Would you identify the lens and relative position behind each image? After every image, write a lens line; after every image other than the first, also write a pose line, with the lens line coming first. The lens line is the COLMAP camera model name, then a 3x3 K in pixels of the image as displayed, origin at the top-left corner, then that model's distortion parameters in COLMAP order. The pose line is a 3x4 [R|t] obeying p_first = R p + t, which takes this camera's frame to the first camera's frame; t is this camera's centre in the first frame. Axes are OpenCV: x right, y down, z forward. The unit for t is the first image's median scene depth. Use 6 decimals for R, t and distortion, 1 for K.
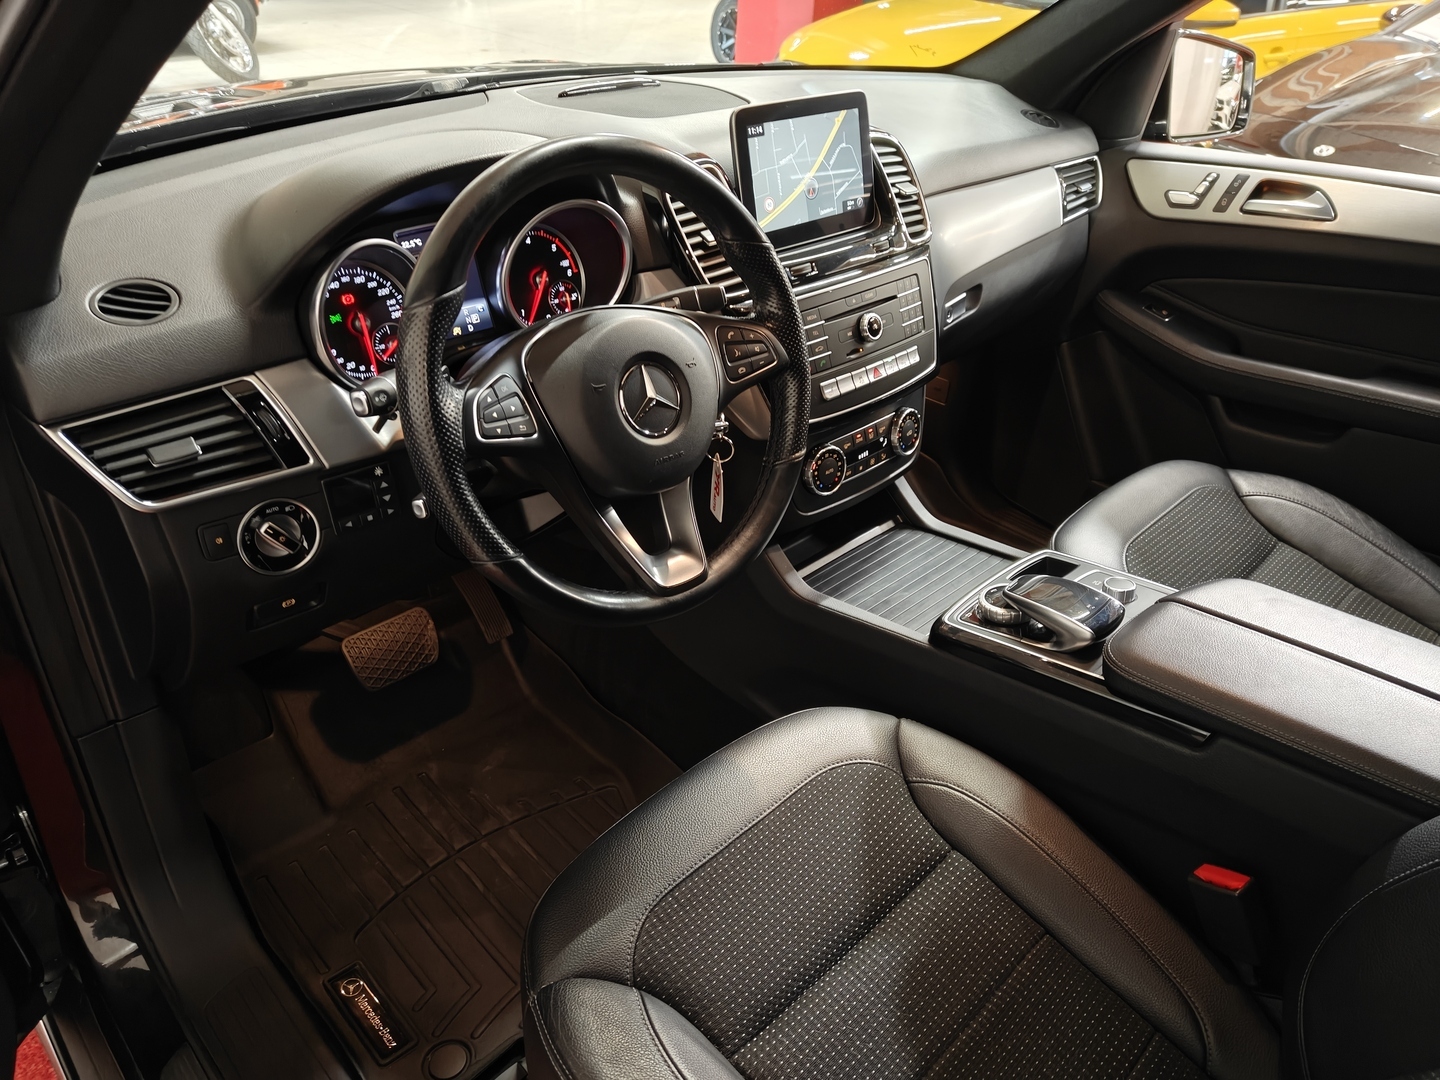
lens RADIAL K [[1014.4, 0, 718.8], [0, 1014.4, 557.3], [0, 0, 1]] dist [0.009998, 0.000671]
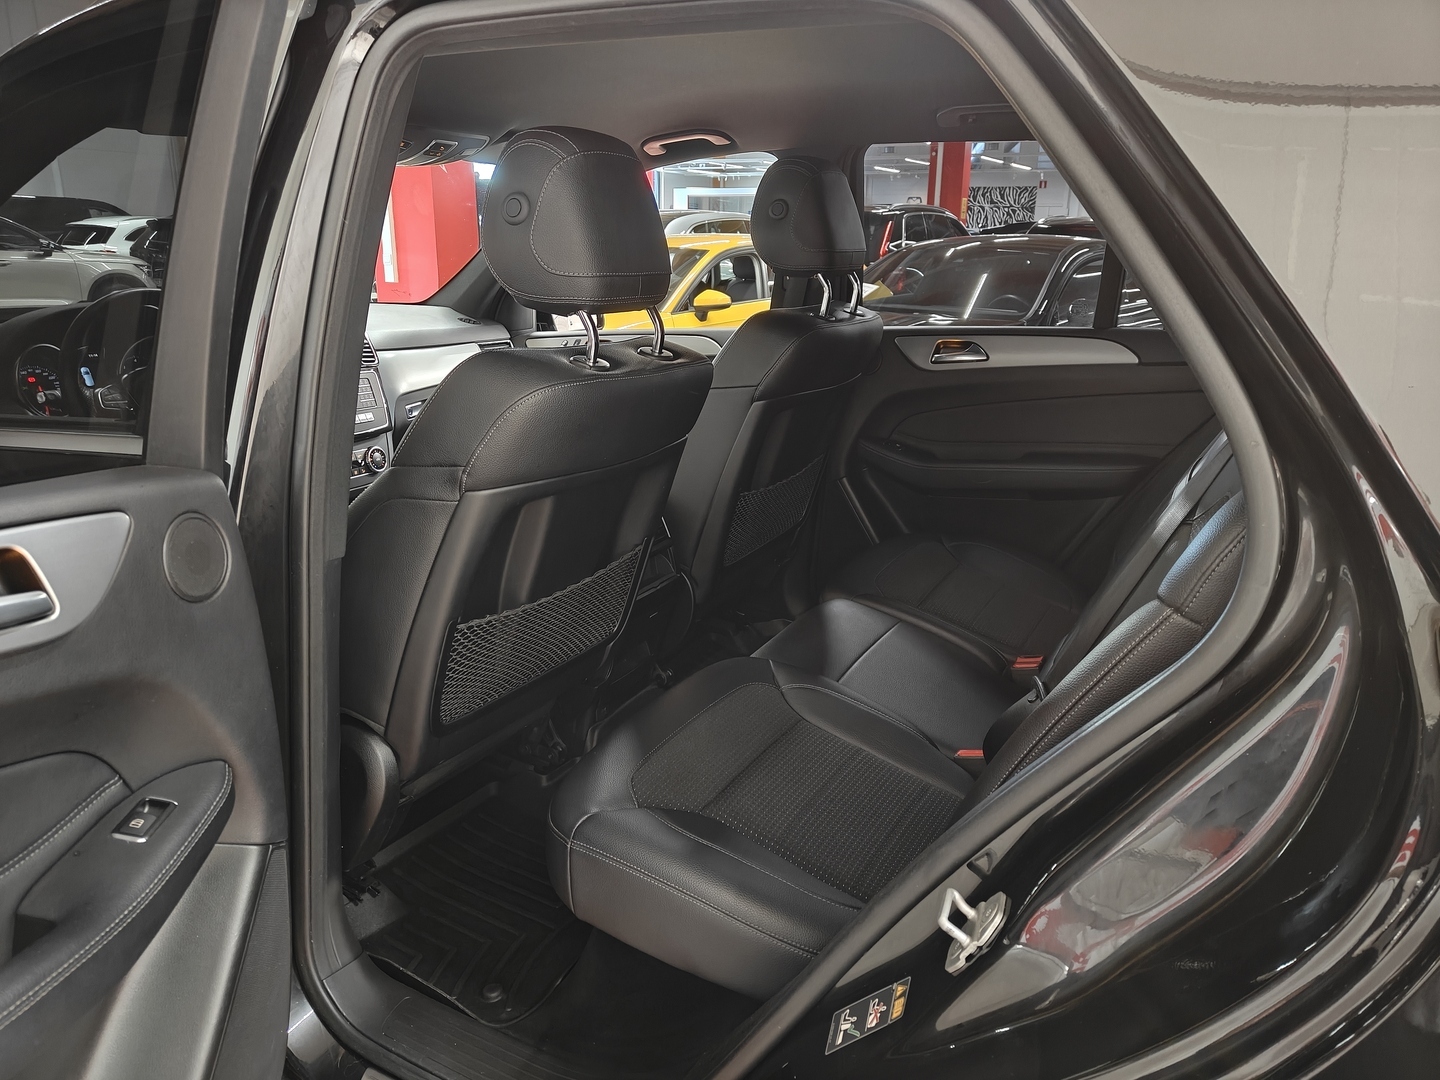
lens RADIAL K [[1014.4, 0, 728.1], [0, 1014.4, 530.7], [0, 0, 1]] dist [0.009998, 0.000671]
pose [[0.951508, -0.118330, 0.283957, 0.271813], [0.198546, 0.941287, -0.273052, 0.678673], [-0.234975, 0.316190, 0.919136, -0.869474]]
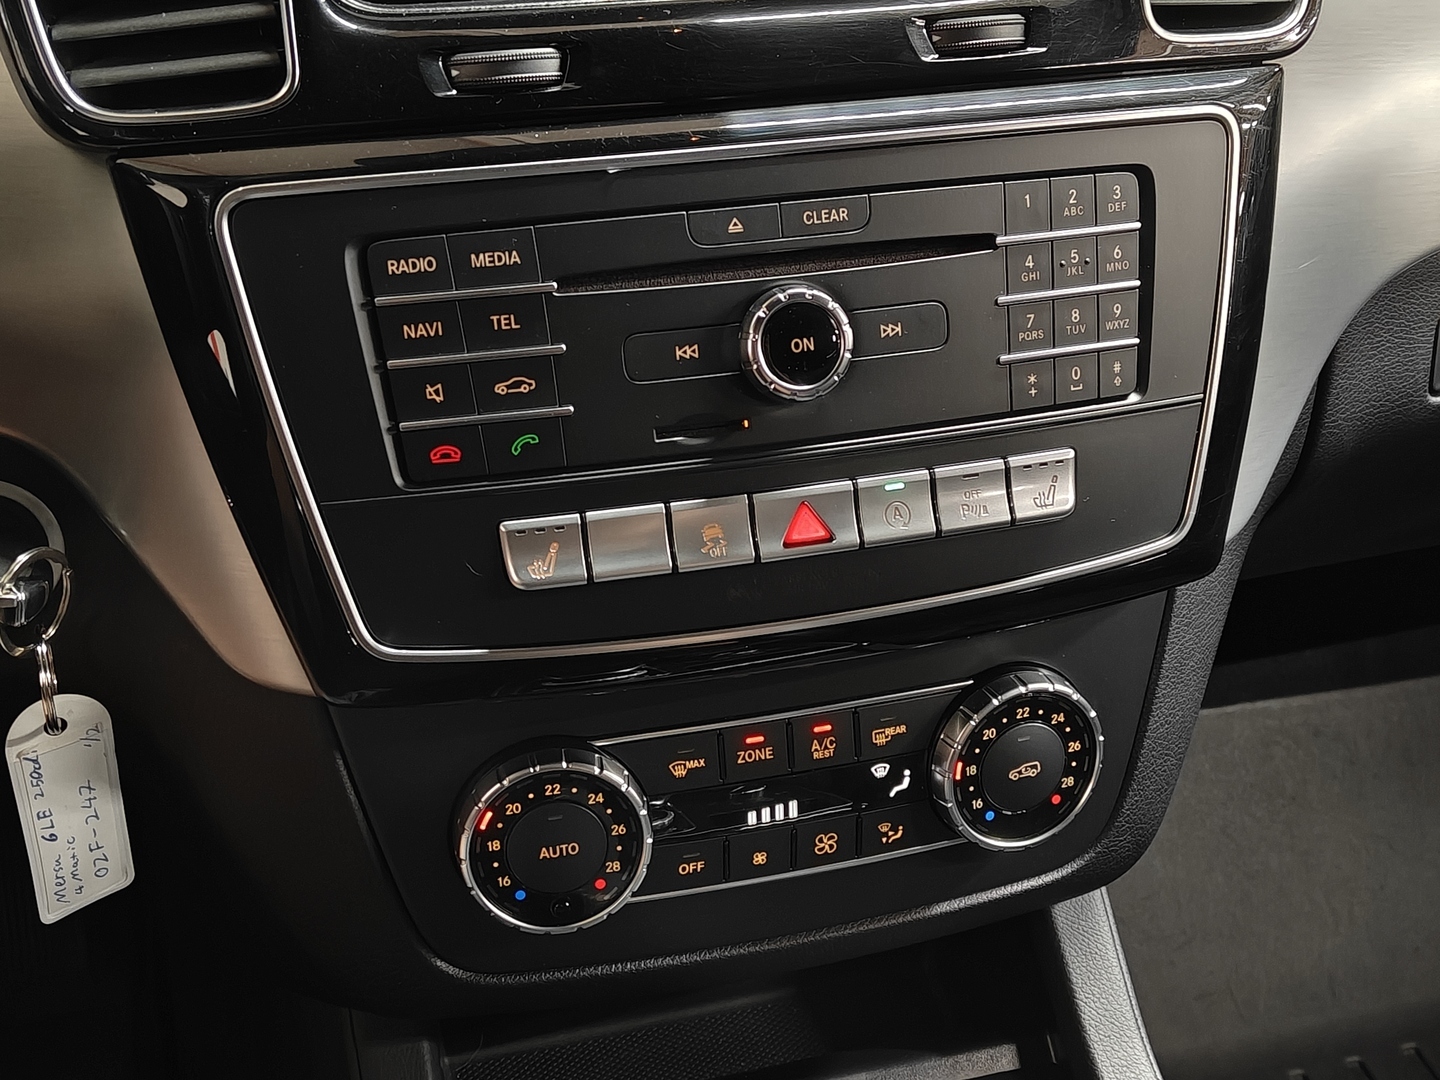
lens RADIAL K [[1993.0, 0, 725.9], [0, 1993.0, 544.3], [0, 0, 1]] dist [0.034742, 0.000000]
pose [[0.890406, 0.226070, -0.395057, 0.328592], [-0.246796, 0.969066, -0.001700, -0.169763], [0.382452, 0.099012, 0.918655, 0.542840]]
